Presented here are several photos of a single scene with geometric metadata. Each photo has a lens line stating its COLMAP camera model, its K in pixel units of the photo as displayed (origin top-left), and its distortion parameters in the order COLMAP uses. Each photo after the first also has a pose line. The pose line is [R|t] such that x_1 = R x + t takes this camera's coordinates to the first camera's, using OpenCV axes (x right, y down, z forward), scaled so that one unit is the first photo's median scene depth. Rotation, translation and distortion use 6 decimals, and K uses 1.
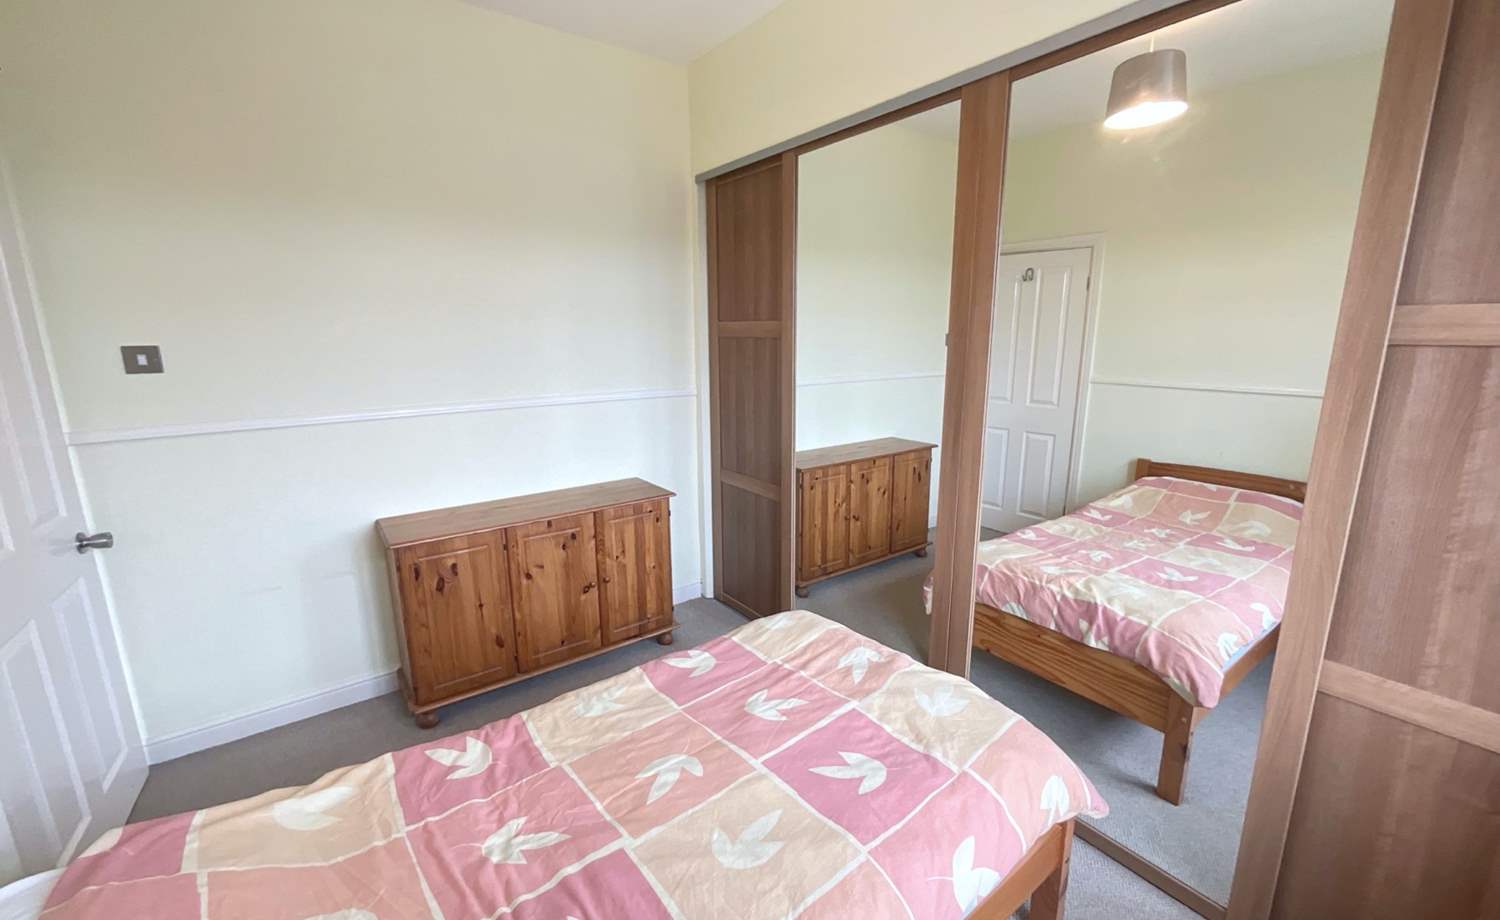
lens RADIAL K [[608.0, 0, 741.6], [0, 608.0, 459.3], [0, 0, 1]] dist [-0.002255, 0.000600]
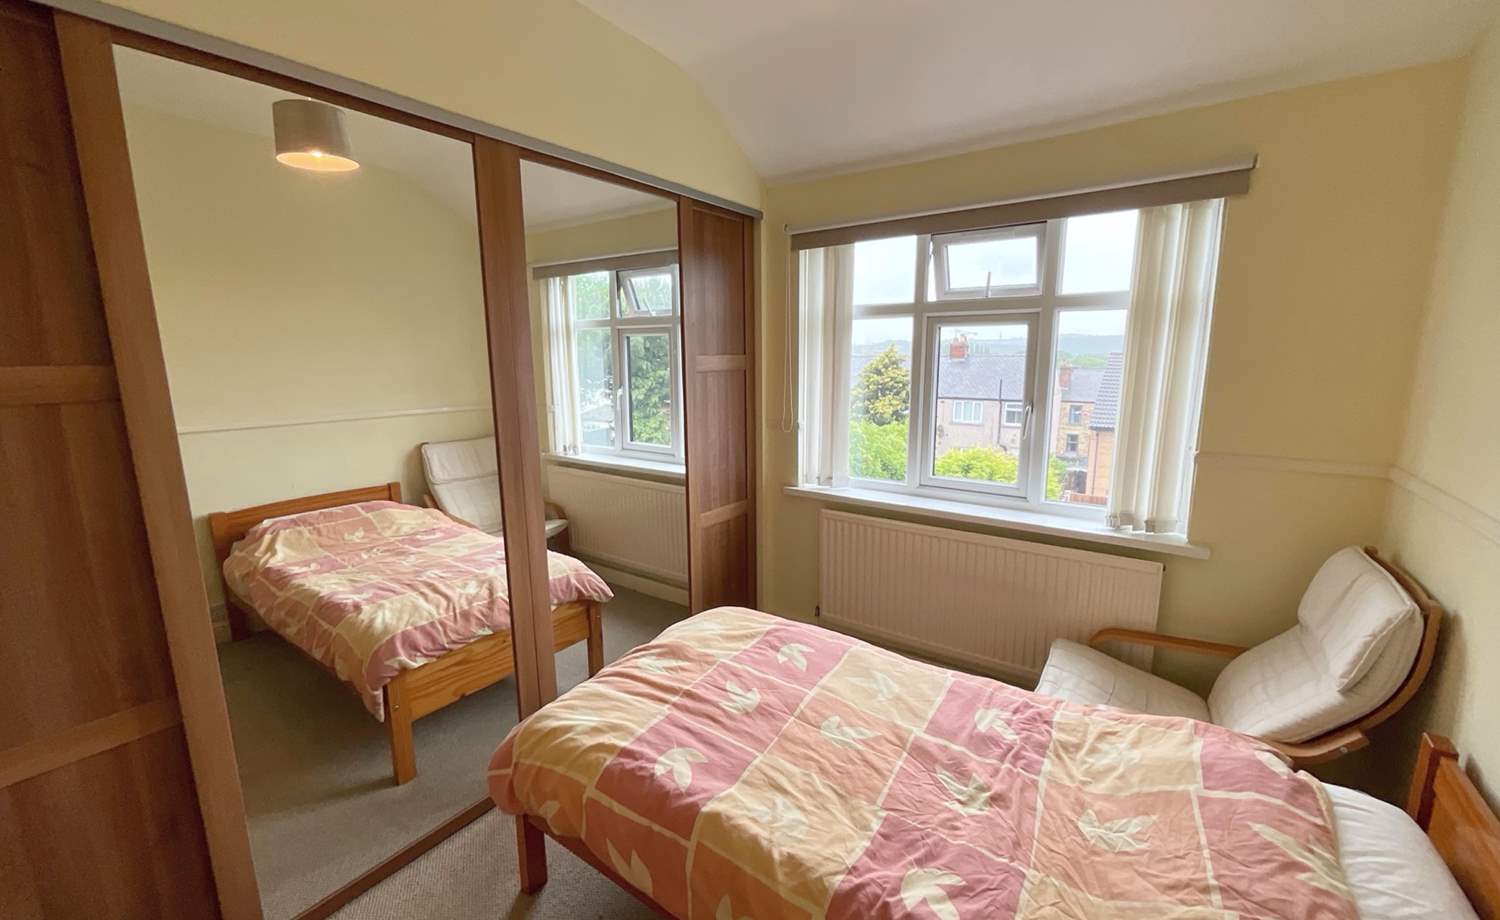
lens RADIAL K [[608.0, 0, 755.9], [0, 608.0, 459.3], [0, 0, 1]] dist [-0.002255, 0.000600]
pose [[-0.329260, -0.158212, 0.930890, -0.805441], [0.205110, 0.950339, 0.234065, -0.239862], [-0.921693, 0.268003, -0.280458, 0.988128]]
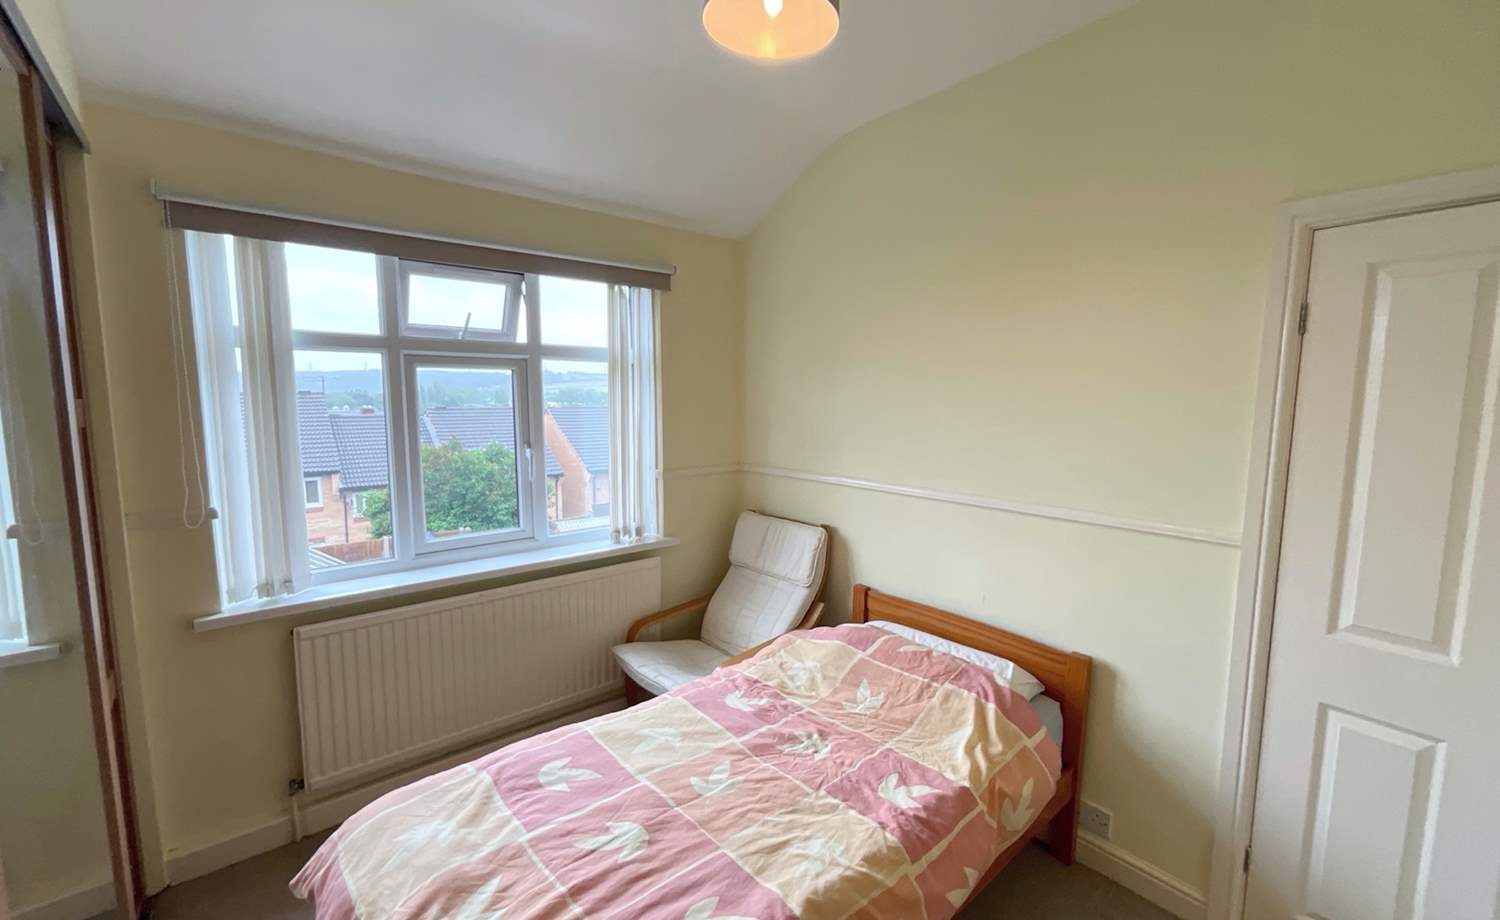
lens RADIAL K [[608.0, 0, 749.1], [0, 608.0, 458.3], [0, 0, 1]] dist [-0.002255, 0.000600]
pose [[-0.996563, 0.007191, -0.082527, -0.061804], [-0.018931, 0.950095, 0.311386, -0.340893], [0.080648, 0.311878, -0.946693, 1.414468]]
